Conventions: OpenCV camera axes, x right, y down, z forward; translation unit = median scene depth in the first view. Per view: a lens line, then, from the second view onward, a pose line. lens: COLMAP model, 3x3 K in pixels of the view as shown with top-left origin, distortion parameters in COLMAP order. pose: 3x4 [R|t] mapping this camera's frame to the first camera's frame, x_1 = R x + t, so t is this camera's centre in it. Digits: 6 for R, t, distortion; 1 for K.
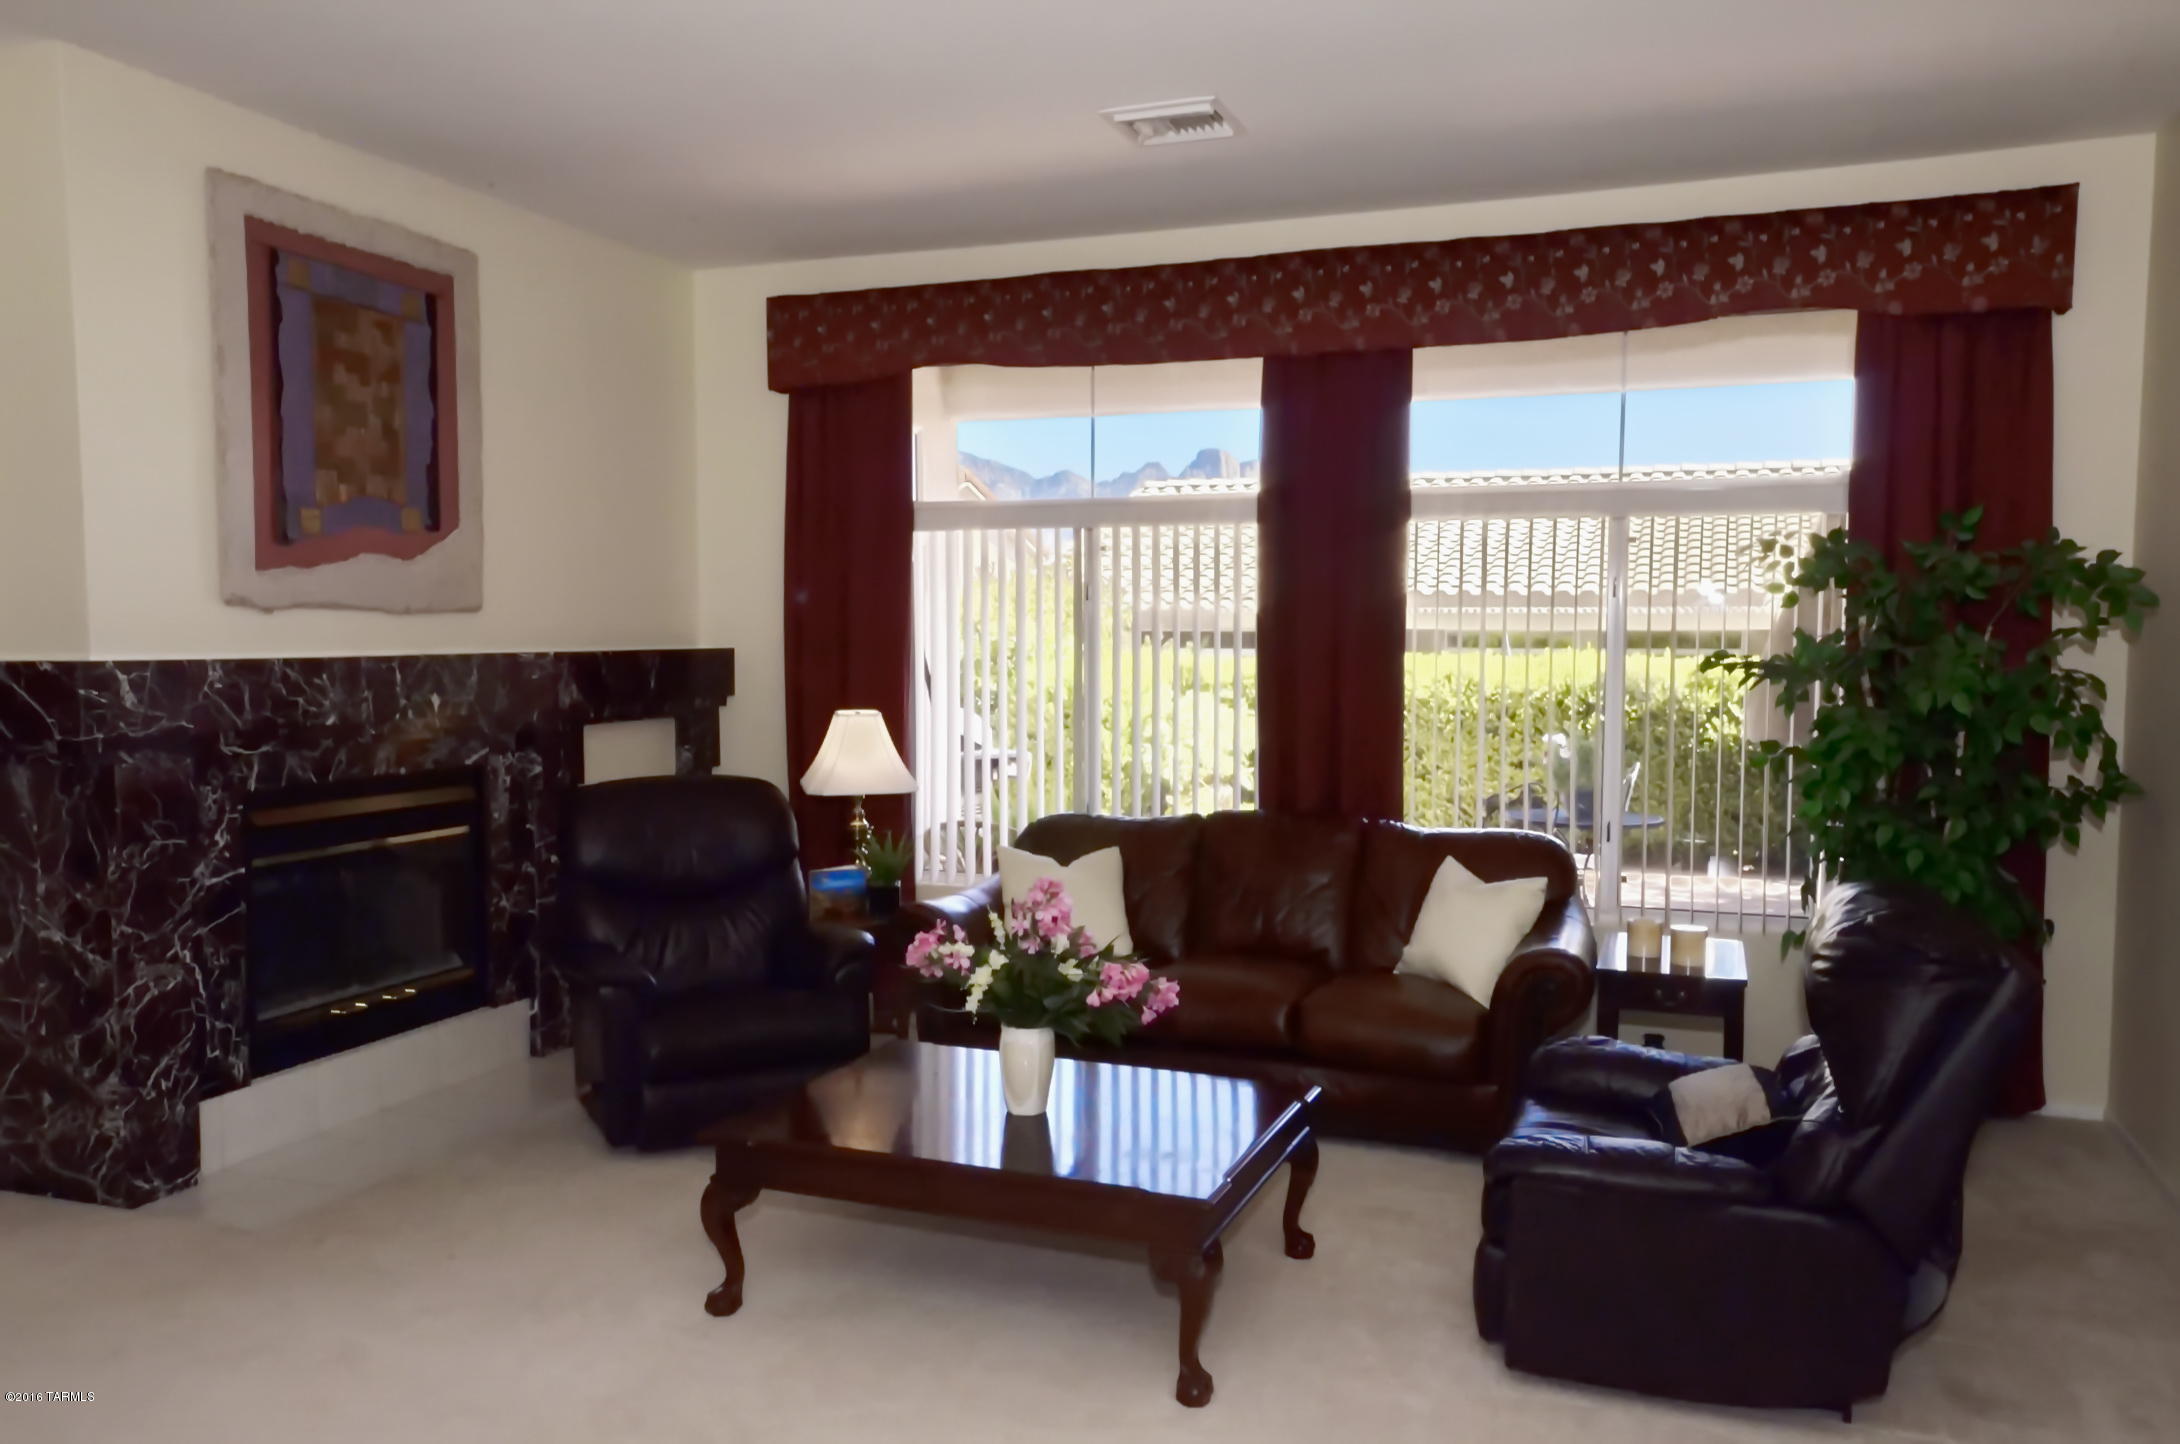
lens RADIAL K [[1601.0, 0, 1090.0], [0, 1601.0, 722.0], [0, 0, 1]] dist [0.001242, 0.003024]
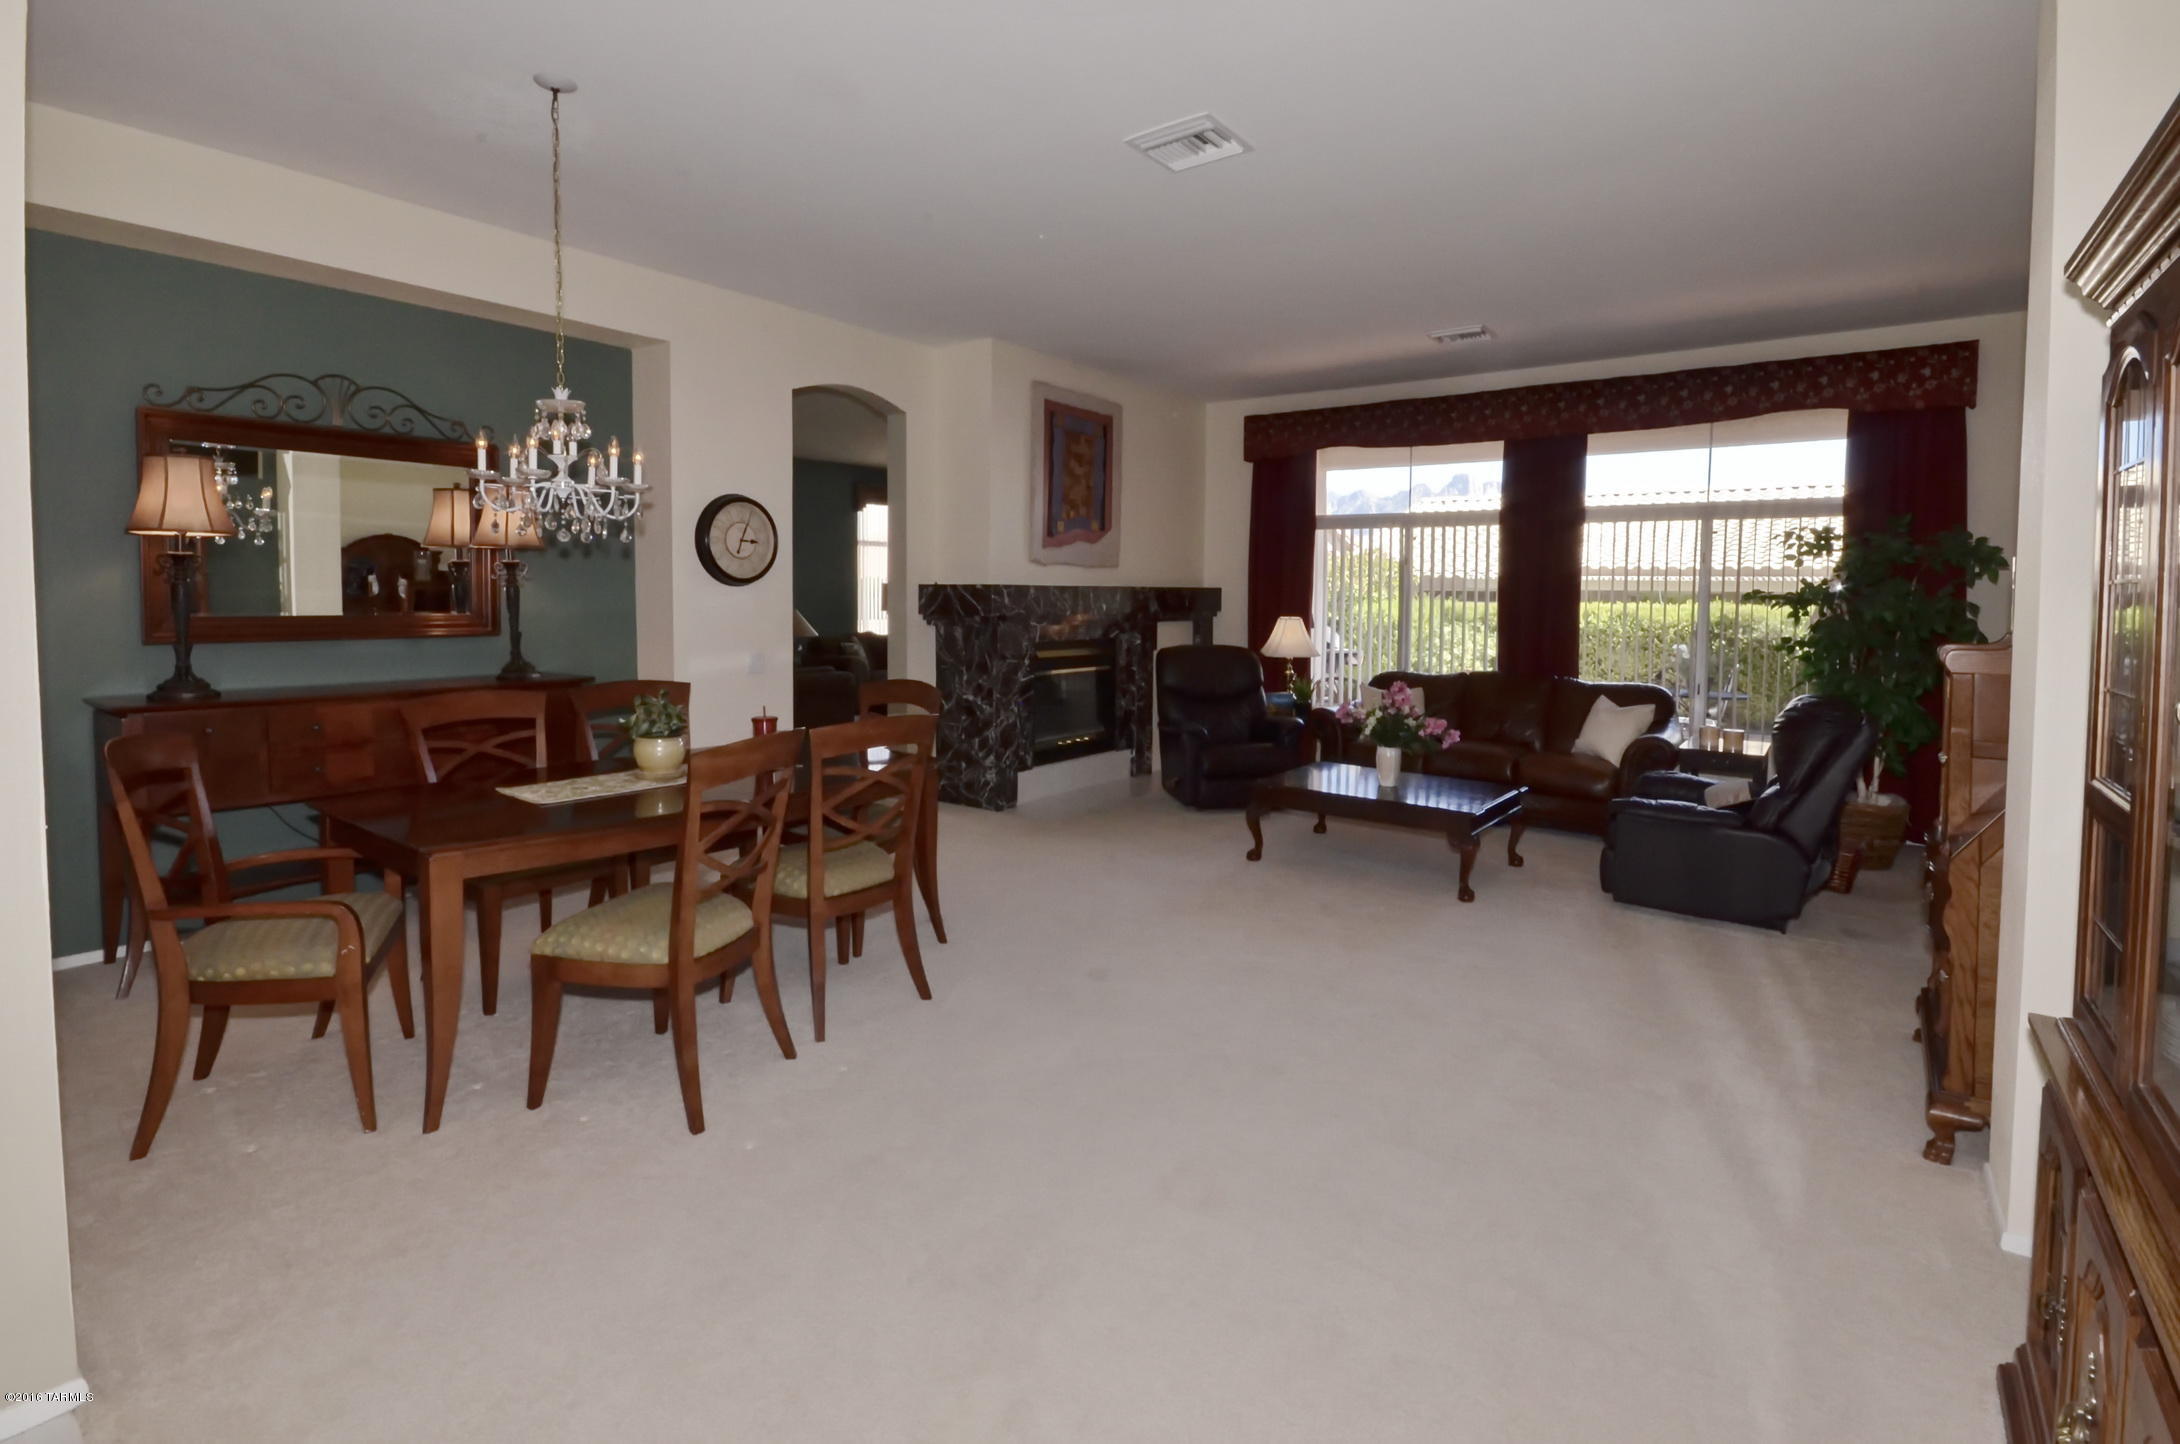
lens RADIAL K [[1021.2, 0, 1096.1], [0, 1021.2, 623.6], [0, 0, 1]] dist [0.010594, 0.000249]
pose [[0.964574, 0.019428, -0.263096, -0.045514], [-0.026441, 0.999383, -0.023140, 0.043721], [0.262484, 0.029277, 0.964492, -0.380485]]
